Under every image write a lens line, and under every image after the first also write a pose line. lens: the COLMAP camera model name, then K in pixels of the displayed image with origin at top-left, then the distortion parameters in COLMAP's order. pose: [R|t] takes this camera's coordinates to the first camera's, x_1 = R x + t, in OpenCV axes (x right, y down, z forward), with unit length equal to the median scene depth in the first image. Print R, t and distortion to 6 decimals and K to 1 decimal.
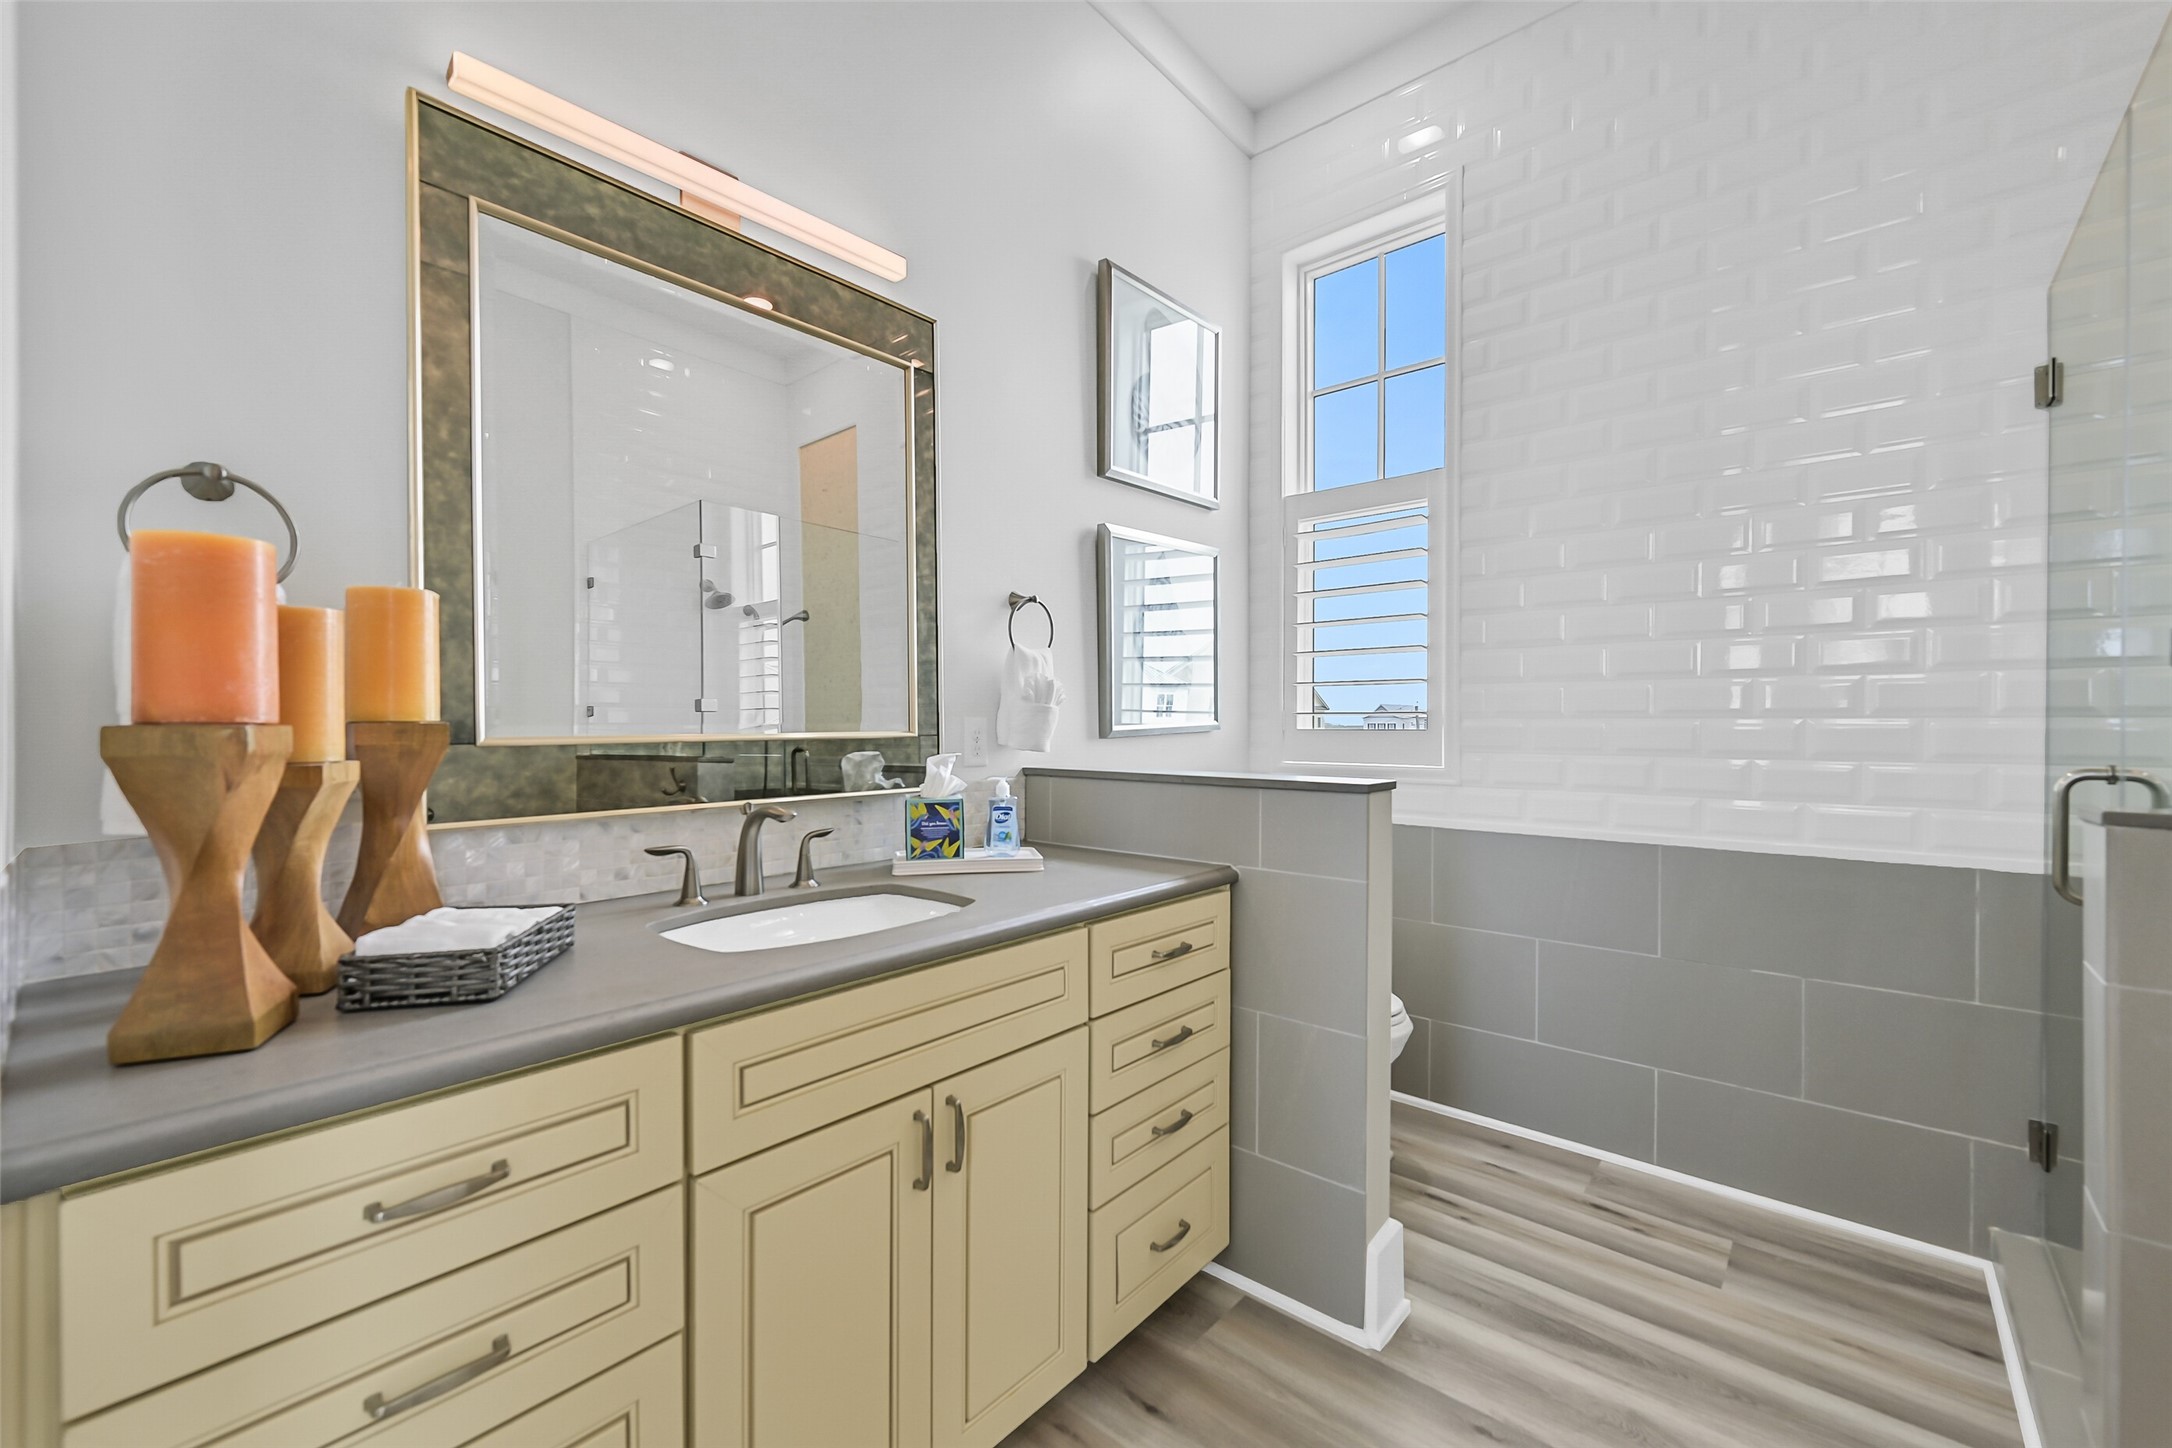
lens RADIAL K [[862.3, 0, 1075.2], [0, 862.3, 725.0], [0, 0, 1]] dist [-0.003626, -0.000044]
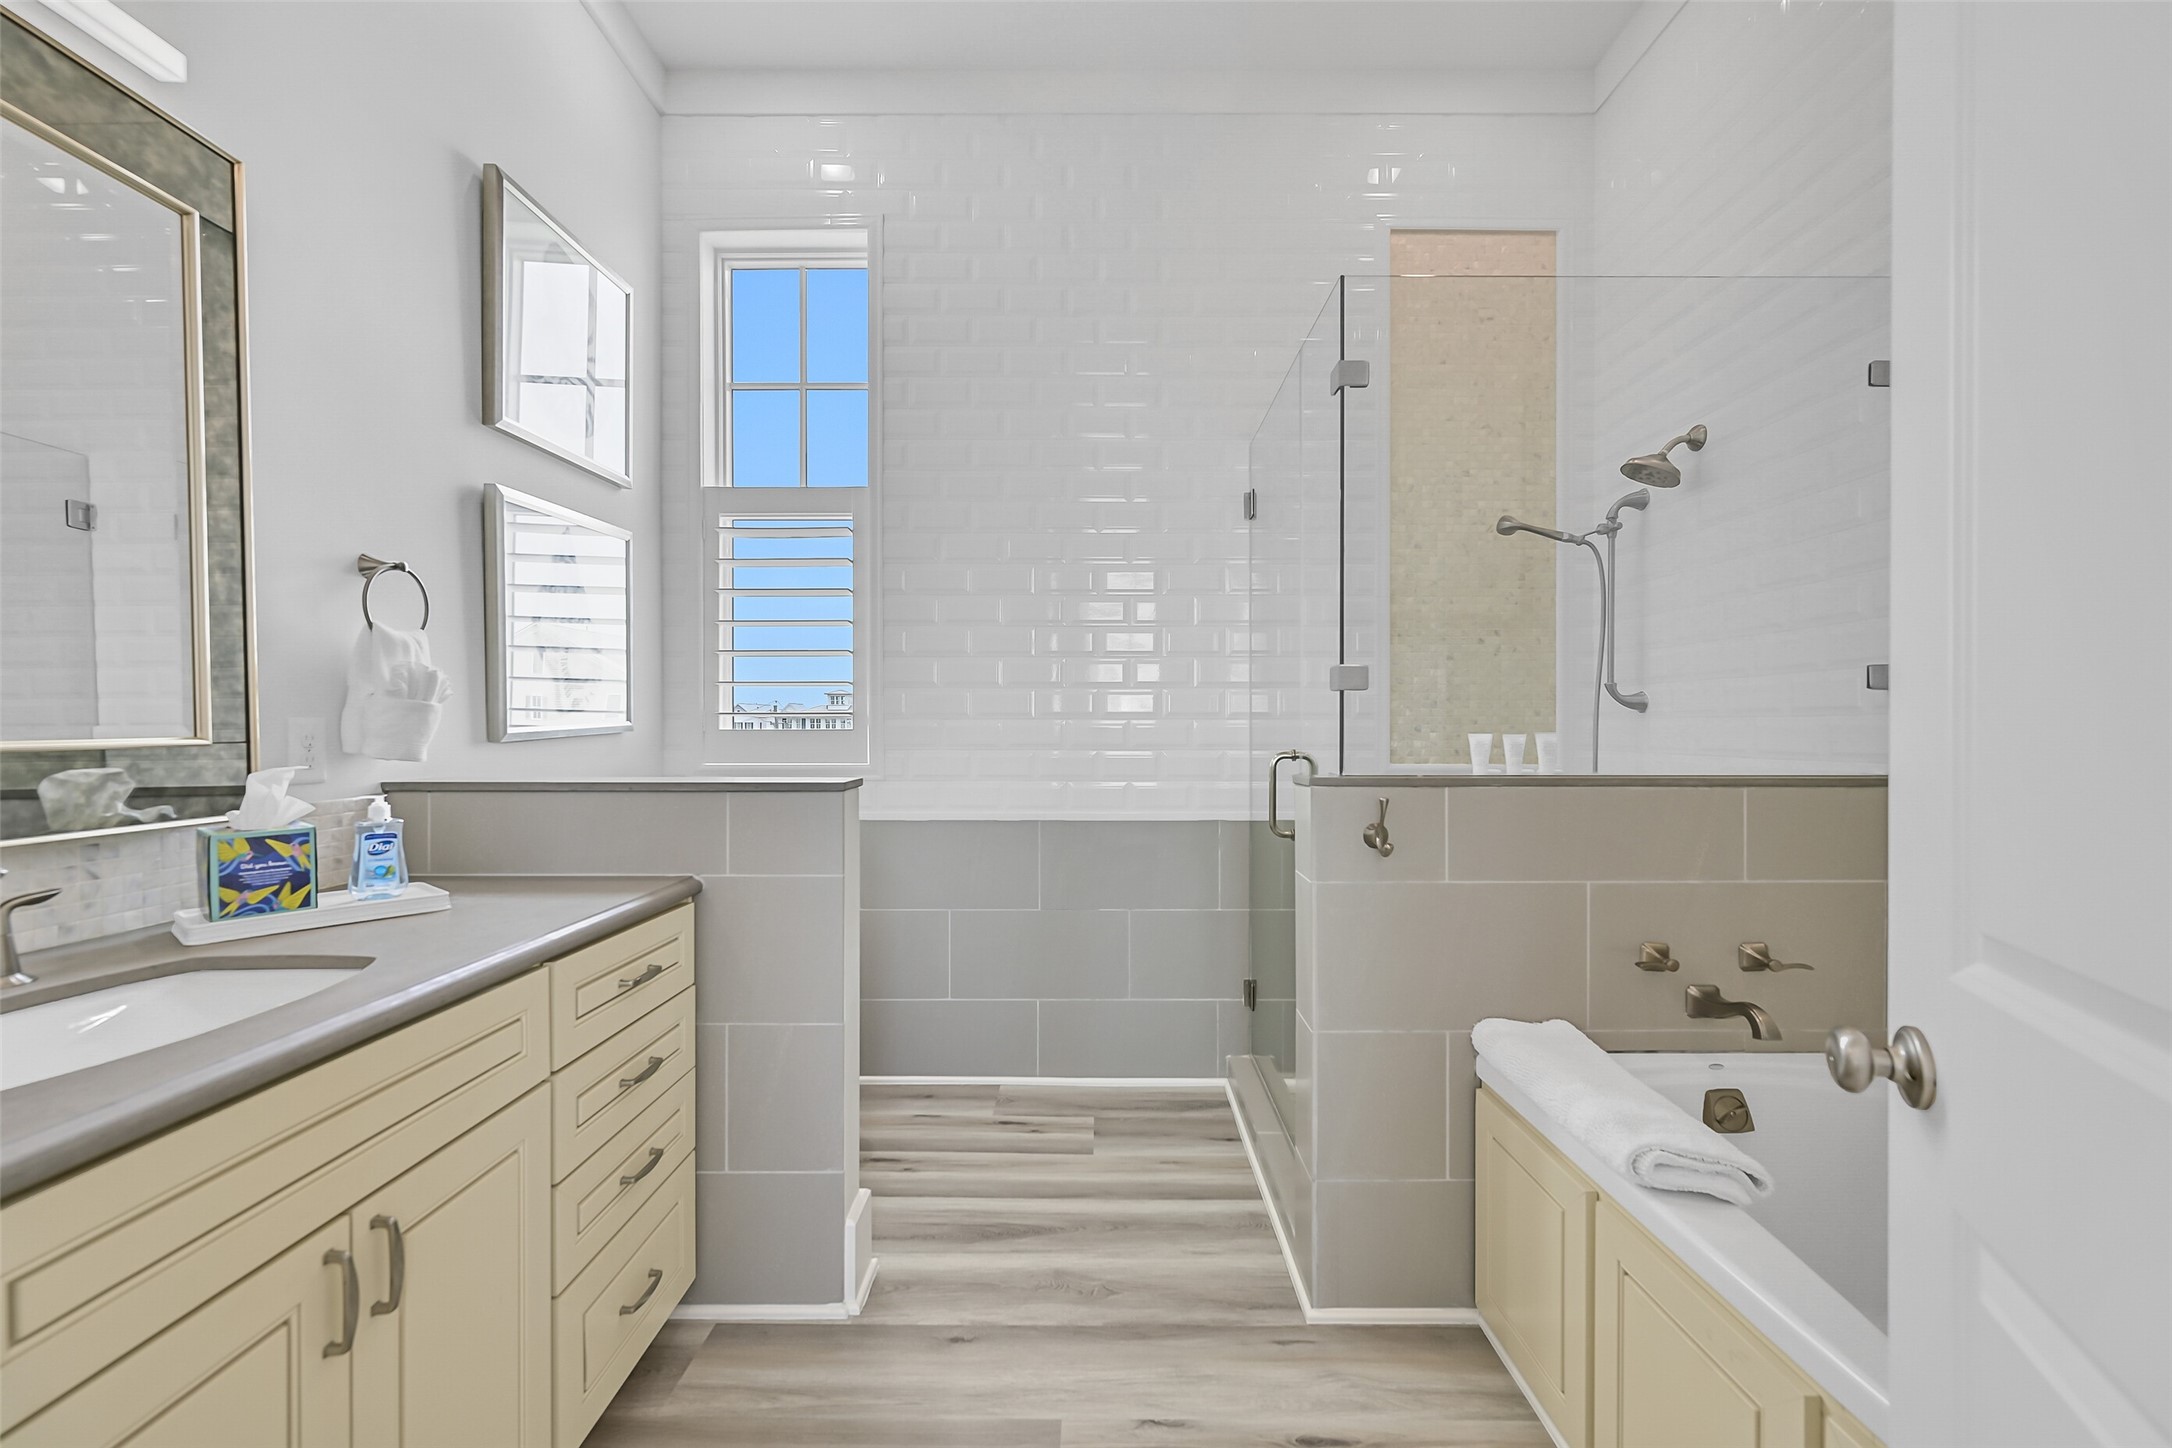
lens RADIAL K [[862.3, 0, 1063.3], [0, 862.3, 725.3], [0, 0, 1]] dist [-0.003626, -0.000044]
pose [[0.765355, -0.003973, 0.643596, -0.110784], [0.003314, 0.999992, 0.002232, -0.001945], [-0.643600, 0.000424, 0.765362, 0.019191]]
